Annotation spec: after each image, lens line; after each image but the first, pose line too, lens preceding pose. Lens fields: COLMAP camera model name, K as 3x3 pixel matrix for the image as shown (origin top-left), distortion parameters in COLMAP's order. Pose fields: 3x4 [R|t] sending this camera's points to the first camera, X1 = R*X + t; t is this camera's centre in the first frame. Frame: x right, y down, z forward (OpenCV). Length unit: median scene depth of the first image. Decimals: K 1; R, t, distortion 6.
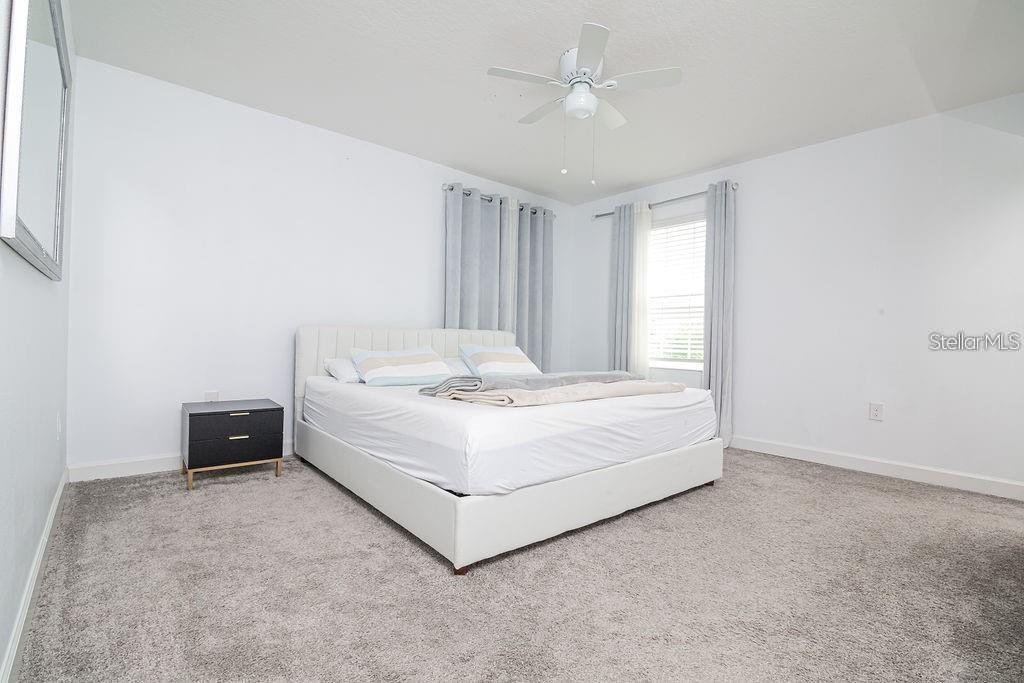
lens RADIAL K [[466.2, 0, 512.0], [0, 466.2, 341.5], [0, 0, 1]] dist [-0.022267, 0.001613]
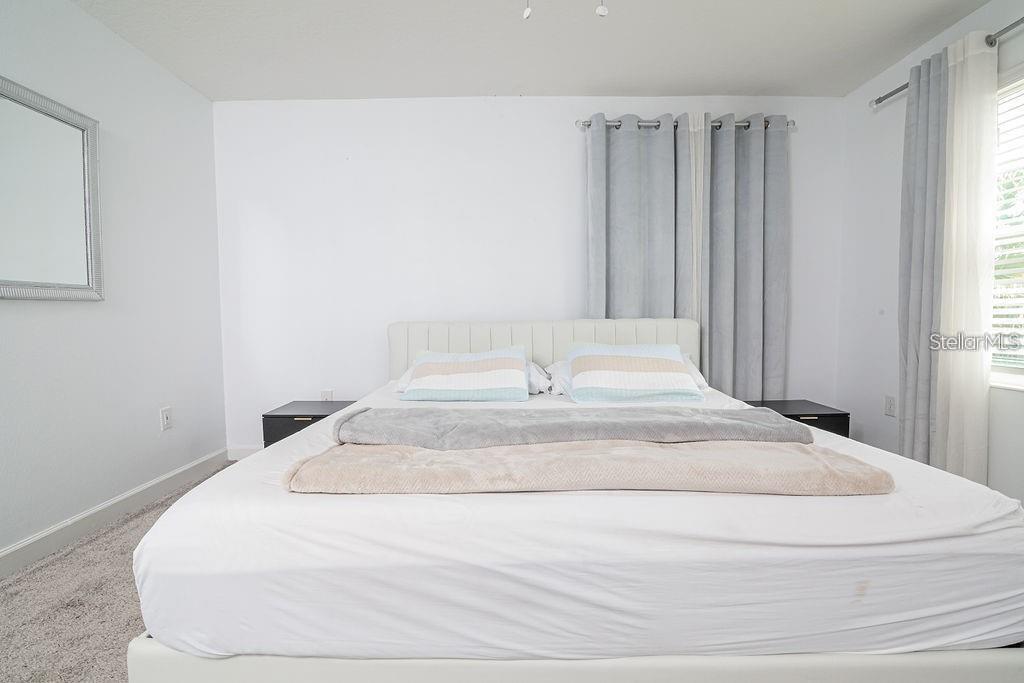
lens RADIAL K [[466.2, 0, 512.0], [0, 466.2, 341.5], [0, 0, 1]] dist [-0.022267, 0.001613]
pose [[0.752223, 0.004579, -0.658893, 0.239324], [0.023756, 0.999137, 0.034064, -0.019117], [0.658481, -0.041276, 0.751465, 0.341181]]
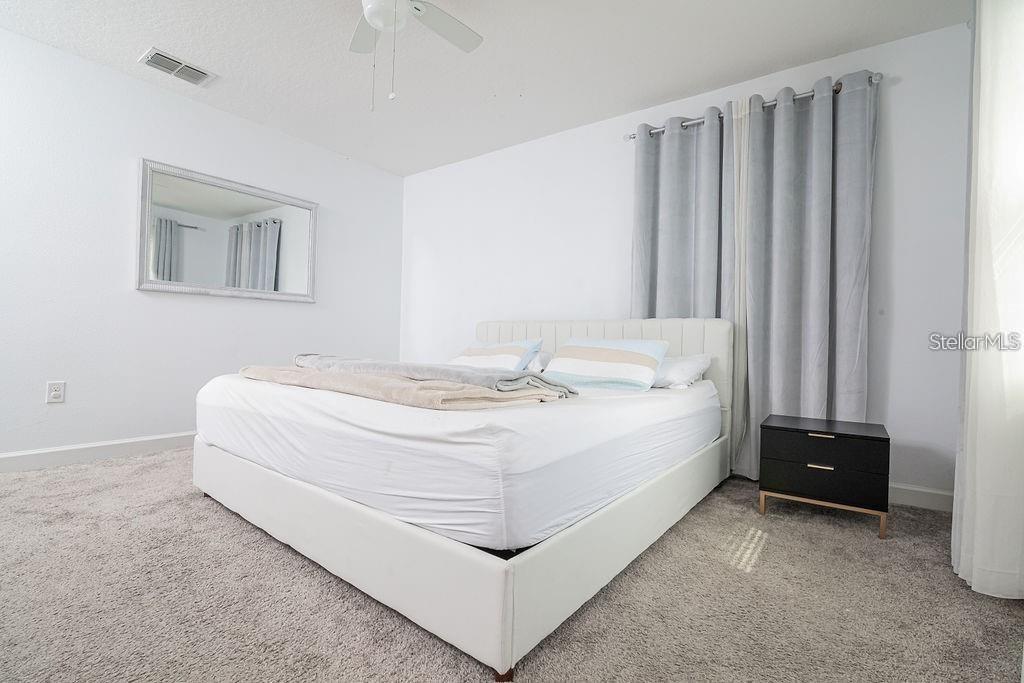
lens RADIAL K [[466.2, 0, 512.0], [0, 466.2, 341.5], [0, 0, 1]] dist [-0.022267, 0.001613]
pose [[0.211677, -0.018693, -0.977161, 0.529480], [-0.026193, 0.999349, -0.024792, 0.029416], [0.976989, 0.030842, 0.211049, 0.607997]]
